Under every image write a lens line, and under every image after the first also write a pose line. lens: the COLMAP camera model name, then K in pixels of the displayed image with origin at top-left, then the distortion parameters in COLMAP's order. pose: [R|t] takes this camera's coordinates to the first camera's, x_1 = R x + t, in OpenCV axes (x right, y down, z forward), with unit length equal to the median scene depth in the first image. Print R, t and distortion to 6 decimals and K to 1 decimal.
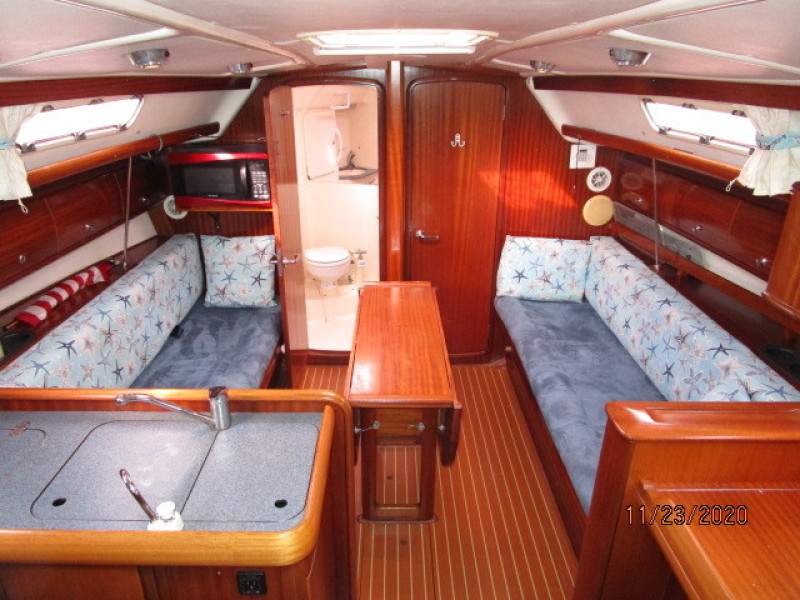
lens RADIAL K [[567.6, 0, 397.3], [0, 567.6, 300.2], [0, 0, 1]] dist [-0.026787, 0.003430]
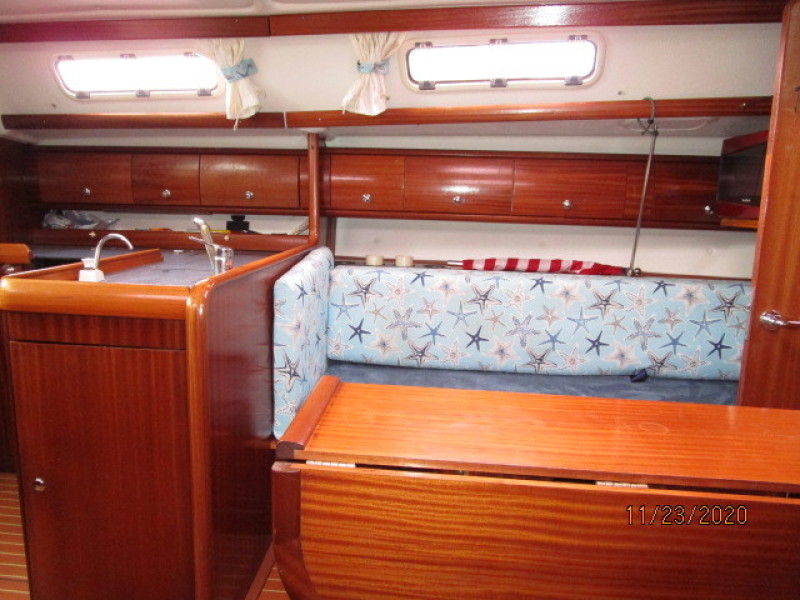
lens RADIAL K [[567.6, 0, 397.3], [0, 567.6, 300.2], [0, 0, 1]] dist [-0.026787, 0.003430]
pose [[-0.072727, 0.164672, -0.983663, 0.327665], [-0.406637, 0.895681, 0.180008, -0.035261], [0.910691, 0.413085, 0.001821, 0.637408]]
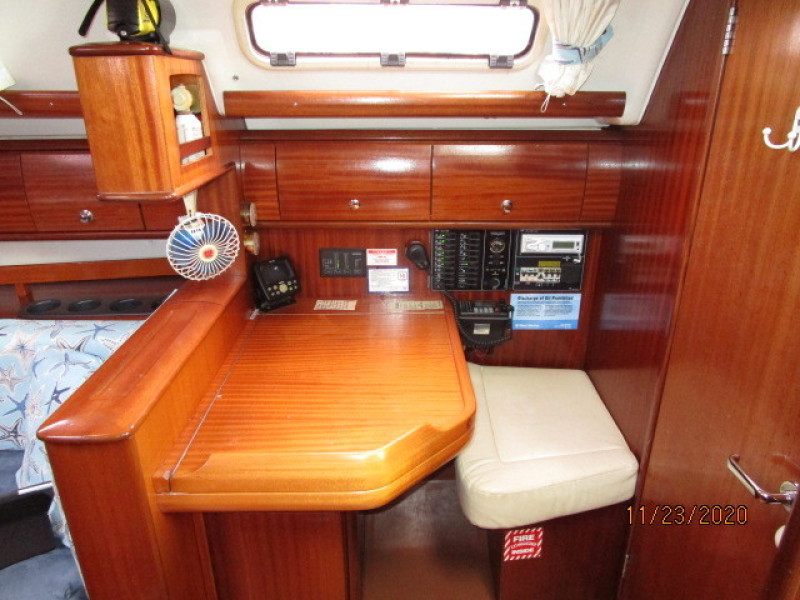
lens RADIAL K [[567.6, 0, 397.3], [0, 567.6, 300.2], [0, 0, 1]] dist [-0.026787, 0.003430]
pose [[-0.001920, -0.372036, 0.928216, -0.066313], [0.388531, 0.855015, 0.343500, 0.001551], [-0.921434, 0.361301, 0.142906, 0.245555]]
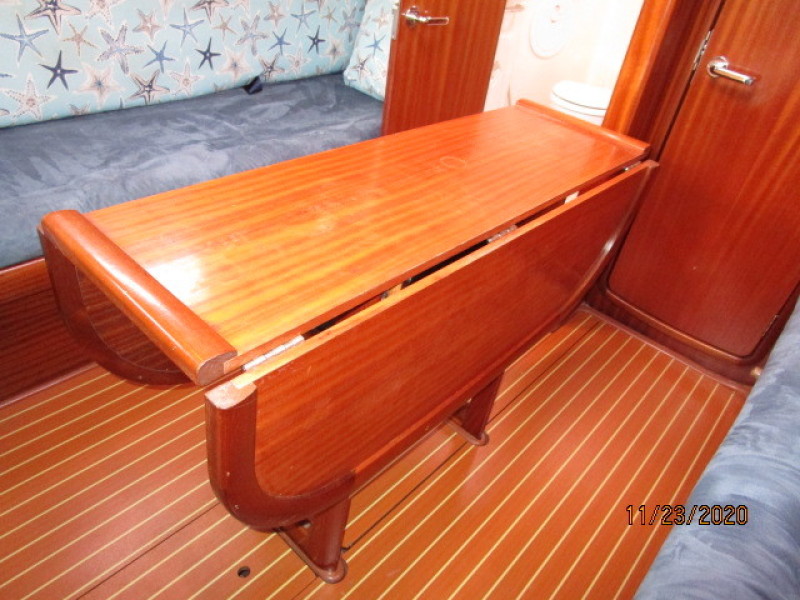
lens RADIAL K [[567.6, 0, 397.3], [0, 567.6, 300.2], [0, 0, 1]] dist [-0.026787, 0.003430]
pose [[0.732729, 0.475333, -0.486997, 0.178577], [-0.372232, 0.879027, 0.297917, 0.015489], [0.569694, -0.037016, 0.821023, 0.507940]]
